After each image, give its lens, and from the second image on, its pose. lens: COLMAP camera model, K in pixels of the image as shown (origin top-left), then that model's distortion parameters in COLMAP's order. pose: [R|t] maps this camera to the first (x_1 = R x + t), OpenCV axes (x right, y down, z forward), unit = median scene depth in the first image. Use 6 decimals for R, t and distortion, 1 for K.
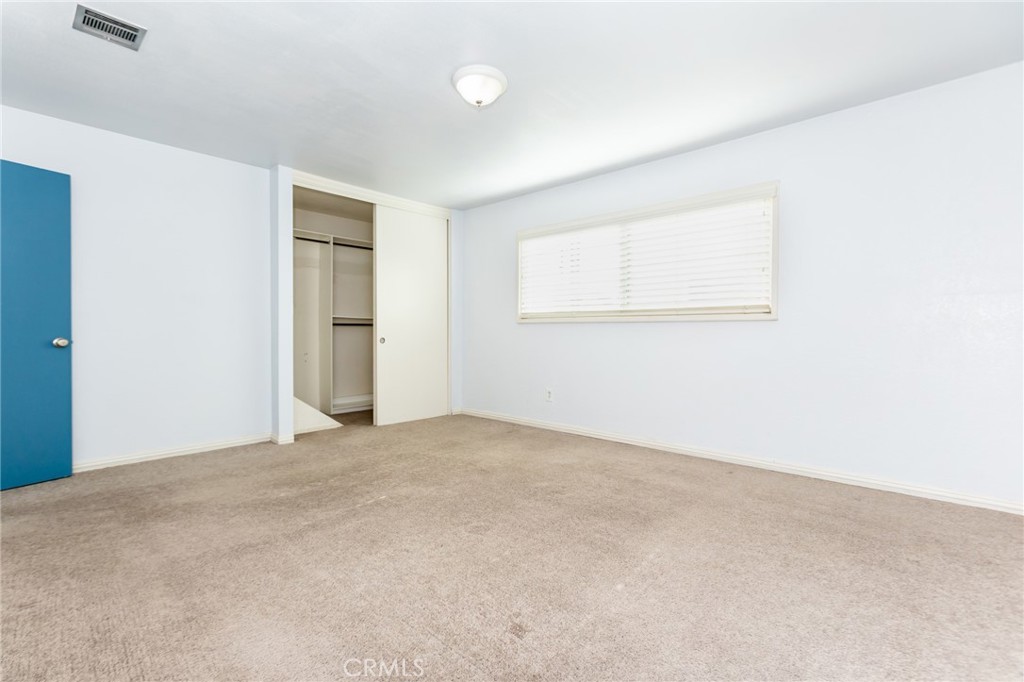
lens RADIAL K [[480.1, 0, 512.7], [0, 480.1, 339.0], [0, 0, 1]] dist [0.002921, -0.000046]
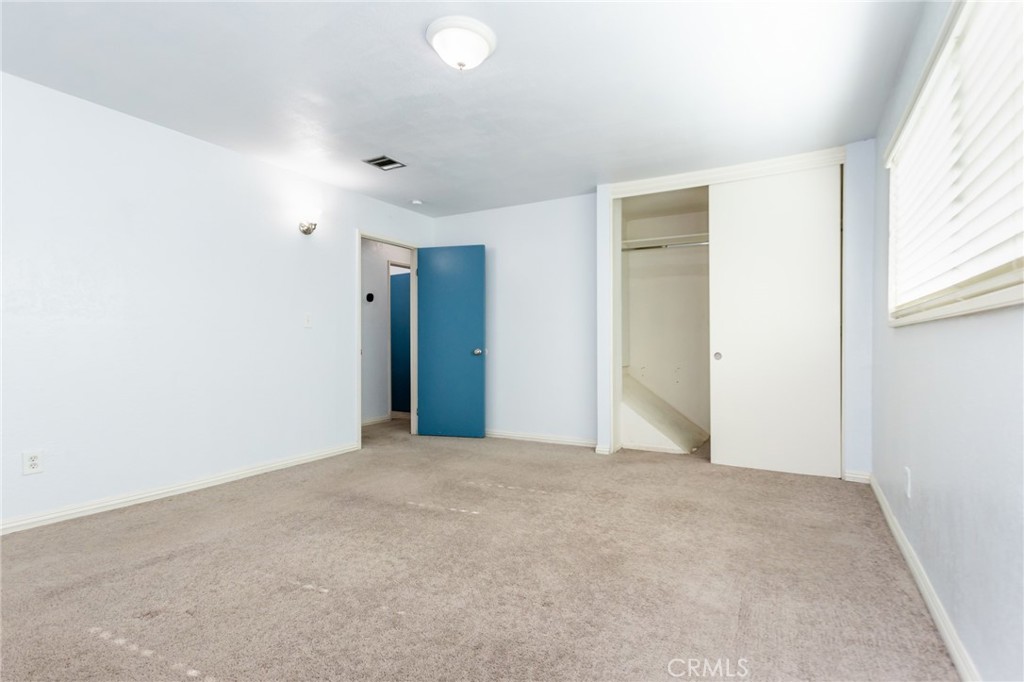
lens RADIAL K [[480.1, 0, 516.9], [0, 480.1, 342.0], [0, 0, 1]] dist [0.002921, -0.000046]
pose [[0.232121, -0.006194, -0.972667, 0.489049], [-0.015472, 0.999830, -0.010060, -0.007517], [0.972564, 0.017384, 0.231986, 0.588846]]
